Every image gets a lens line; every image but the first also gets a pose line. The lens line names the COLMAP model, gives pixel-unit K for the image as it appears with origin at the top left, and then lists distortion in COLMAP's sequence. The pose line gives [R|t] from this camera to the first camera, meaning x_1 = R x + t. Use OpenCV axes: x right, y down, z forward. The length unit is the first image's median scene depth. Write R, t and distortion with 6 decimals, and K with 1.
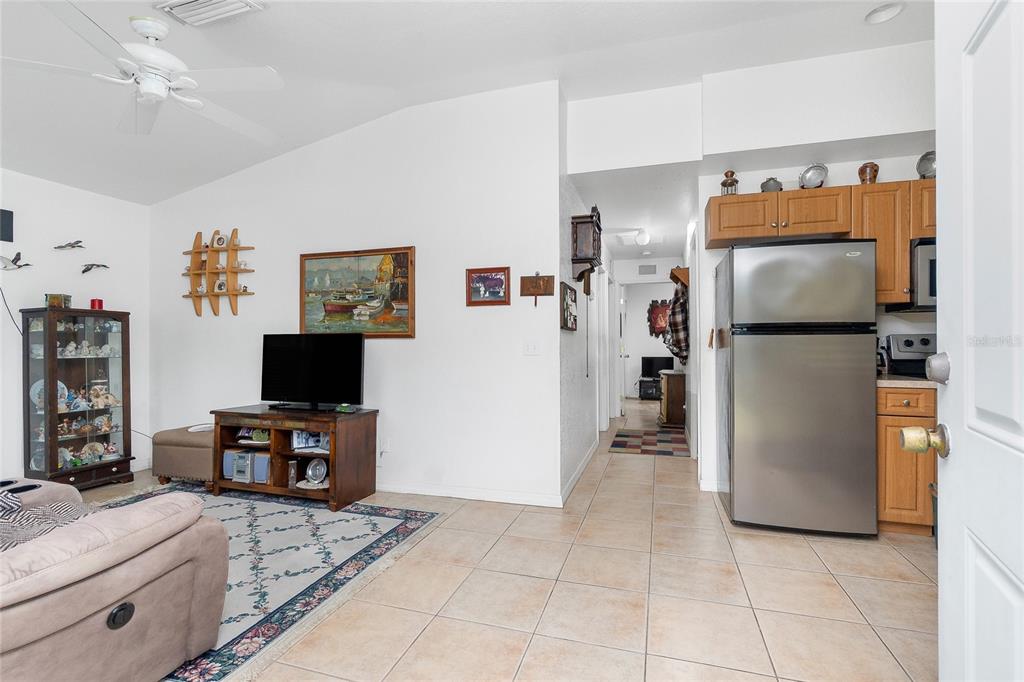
lens RADIAL K [[439.2, 0, 512.0], [0, 439.2, 341.0], [0, 0, 1]] dist [-0.000229, 0.000254]
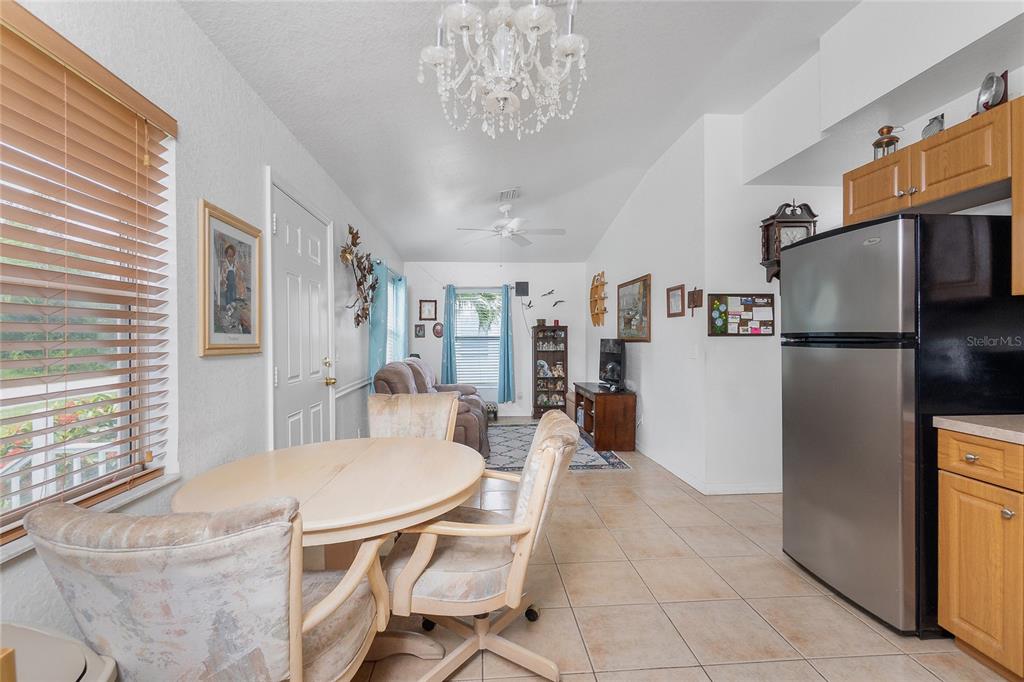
lens RADIAL K [[448.8, 0, 521.4], [0, 448.8, 338.7], [0, 0, 1]] dist [-0.002146, -0.000237]
pose [[0.389853, 0.001537, -0.920876, 0.918862], [0.011229, 0.999916, 0.006423, -0.031709], [0.920809, -0.012845, 0.389803, 0.112139]]
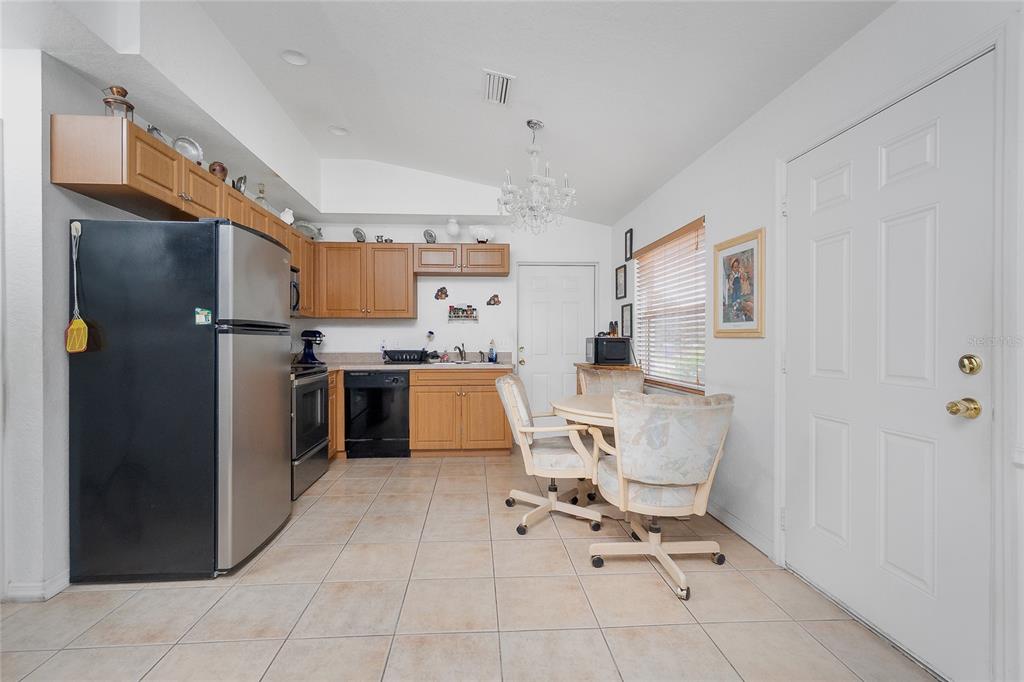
lens RADIAL K [[478.7, 0, 512.0], [0, 478.7, 341.0], [0, 0, 1]] dist [-0.000793, -0.000057]
pose [[-0.376370, 0.003006, 0.926465, -0.387188], [-0.004901, 0.999974, -0.005236, 0.001023], [-0.926456, -0.006511, -0.376346, 0.684247]]
